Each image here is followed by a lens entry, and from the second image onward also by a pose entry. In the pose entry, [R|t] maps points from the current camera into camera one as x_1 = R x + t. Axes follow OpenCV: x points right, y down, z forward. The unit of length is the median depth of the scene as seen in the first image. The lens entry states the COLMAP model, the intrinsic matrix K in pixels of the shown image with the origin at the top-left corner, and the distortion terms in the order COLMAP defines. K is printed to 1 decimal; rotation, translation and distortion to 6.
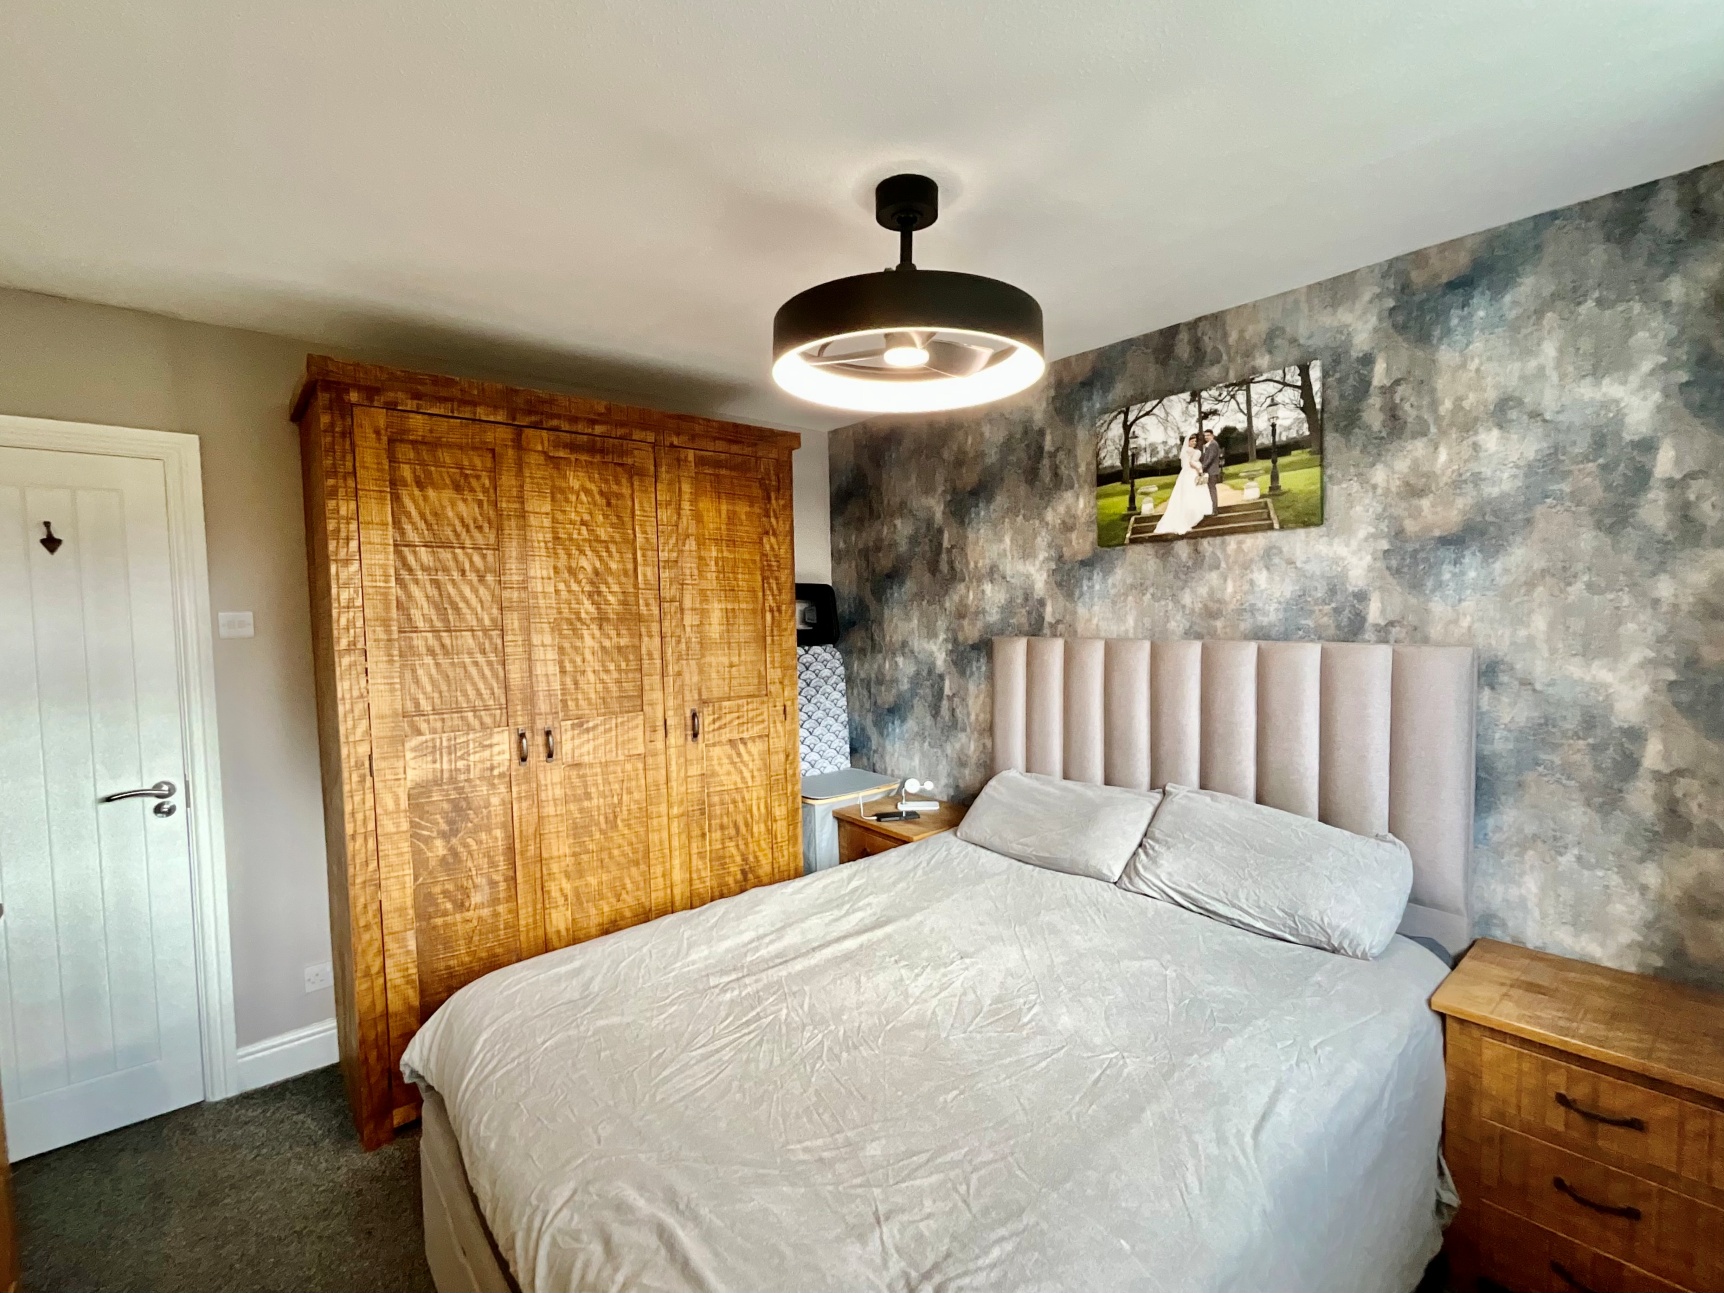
lens RADIAL K [[756.3, 0, 865.4], [0, 756.3, 655.3], [0, 0, 1]] dist [0.000675, -0.000025]
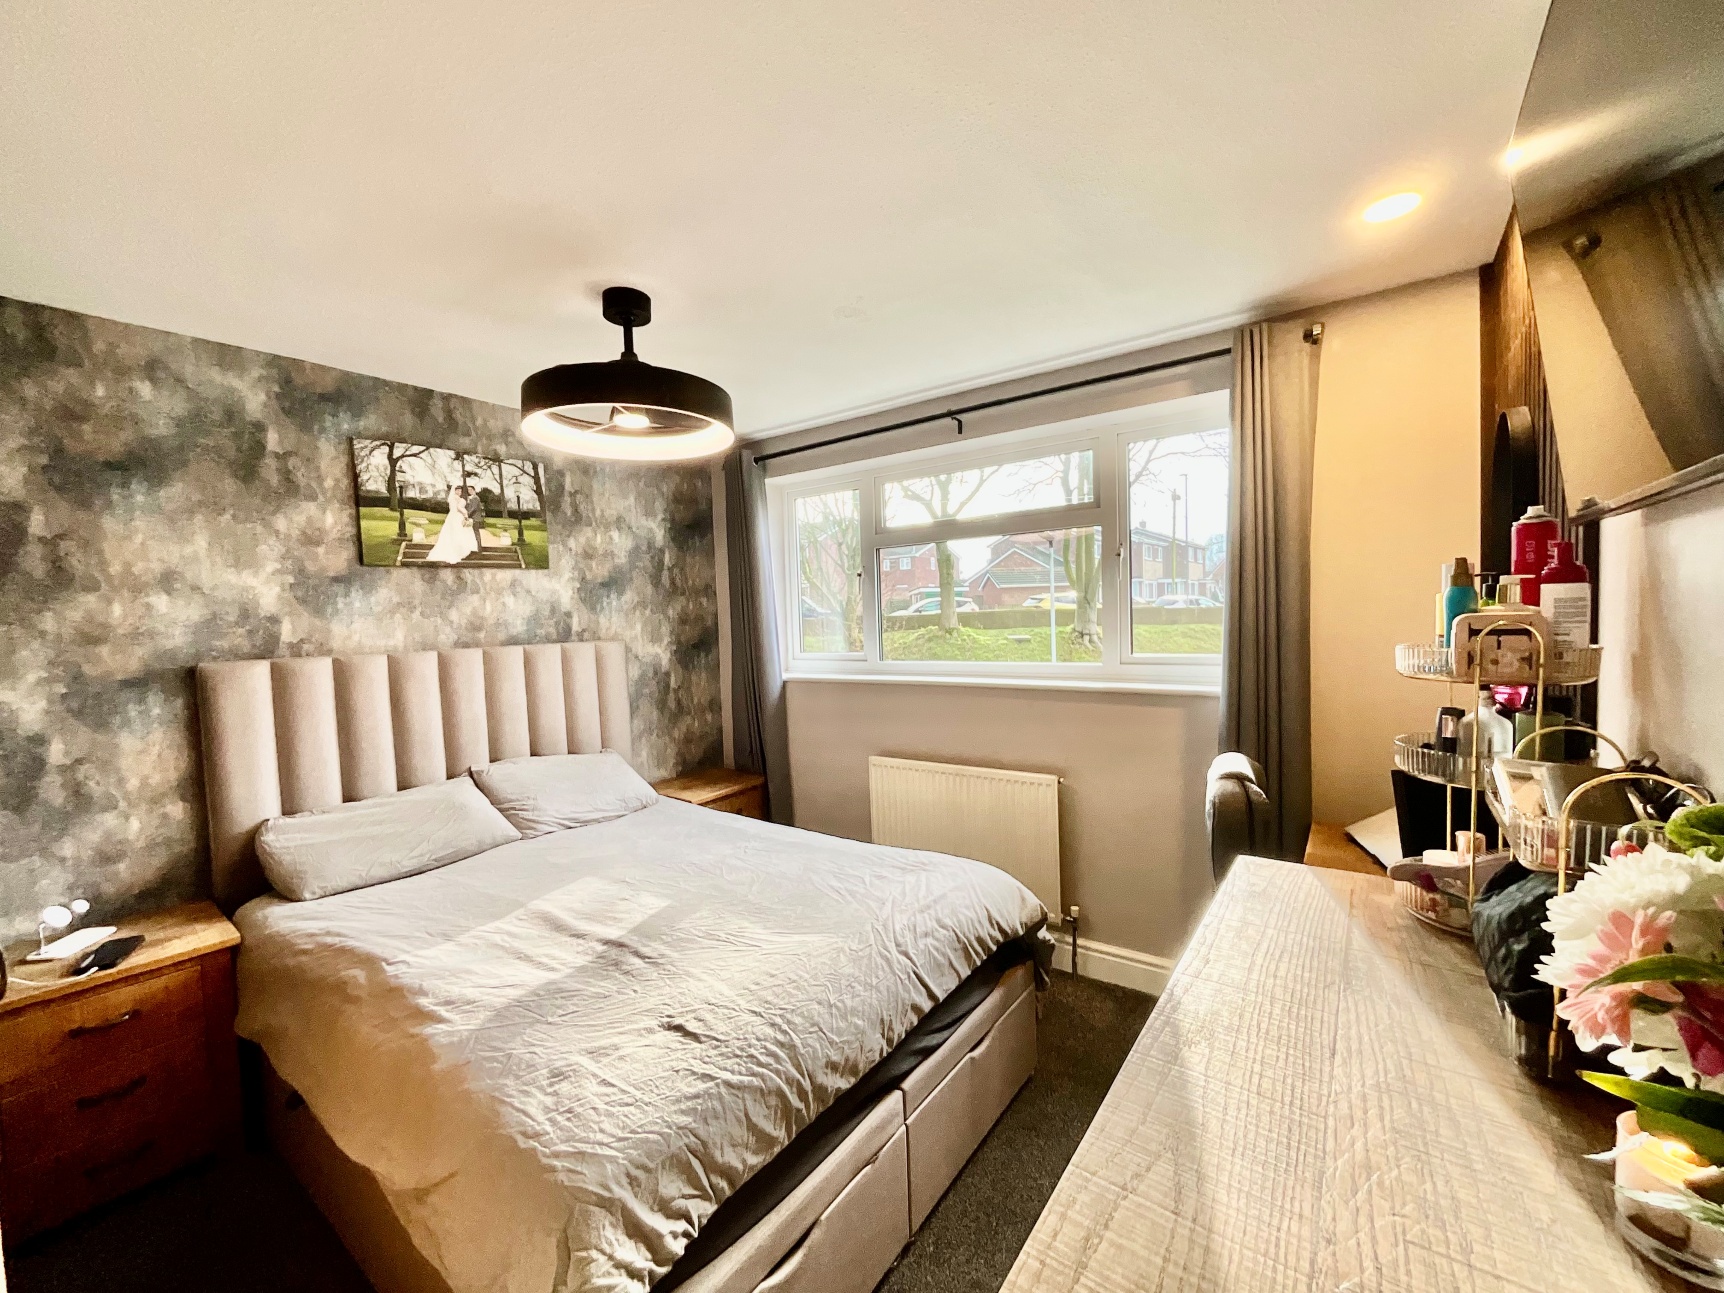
lens RADIAL K [[700.4, 0, 859.4], [0, 700.4, 649.3], [0, 0, 1]] dist [-0.000331, -0.000407]
pose [[-0.213327, -0.035452, 0.976337, -0.880413], [0.083905, 0.994984, 0.054462, -0.028808], [-0.973371, 0.093538, -0.209283, 0.634927]]
